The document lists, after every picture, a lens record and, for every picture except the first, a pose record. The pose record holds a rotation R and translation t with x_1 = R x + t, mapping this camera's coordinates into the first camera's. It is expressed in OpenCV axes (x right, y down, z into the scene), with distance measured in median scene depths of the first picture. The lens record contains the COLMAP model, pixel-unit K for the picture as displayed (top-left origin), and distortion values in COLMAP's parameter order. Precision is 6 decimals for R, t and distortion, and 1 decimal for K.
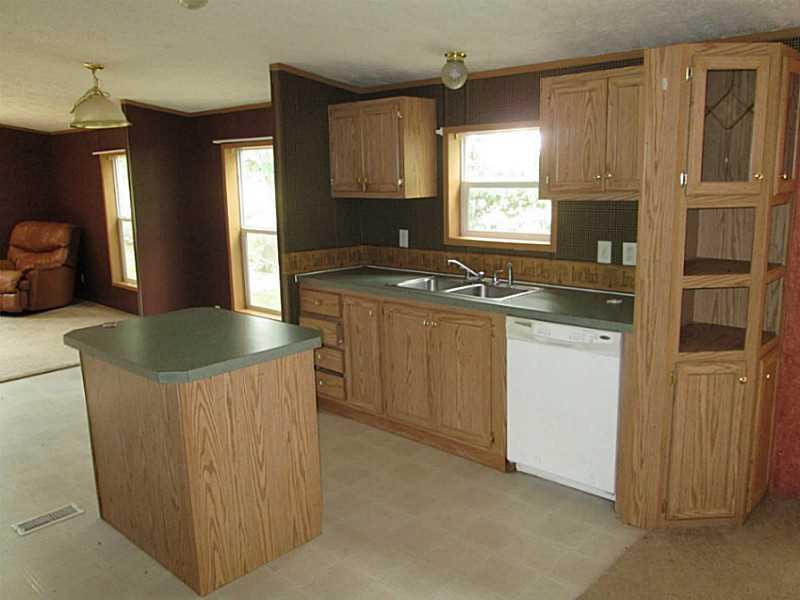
lens RADIAL K [[667.6, 0, 399.4], [0, 667.6, 294.9], [0, 0, 1]] dist [-0.017526, -0.000651]
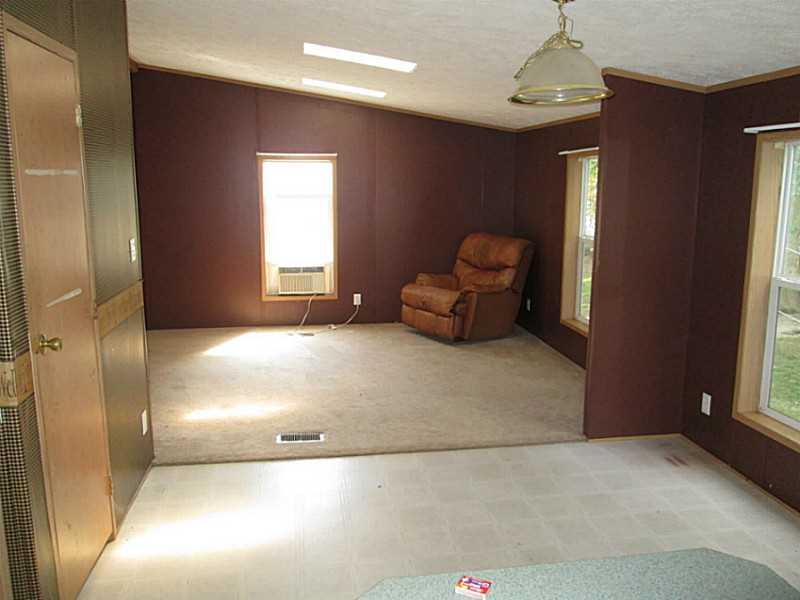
lens RADIAL K [[667.6, 0, 401.3], [0, 667.6, 302.9], [0, 0, 1]] dist [-0.017526, -0.000651]
pose [[0.779611, 0.138268, -0.610810, -0.126782], [-0.140127, 0.989108, 0.045051, -0.059088], [0.610386, 0.050469, 0.790494, 0.335300]]
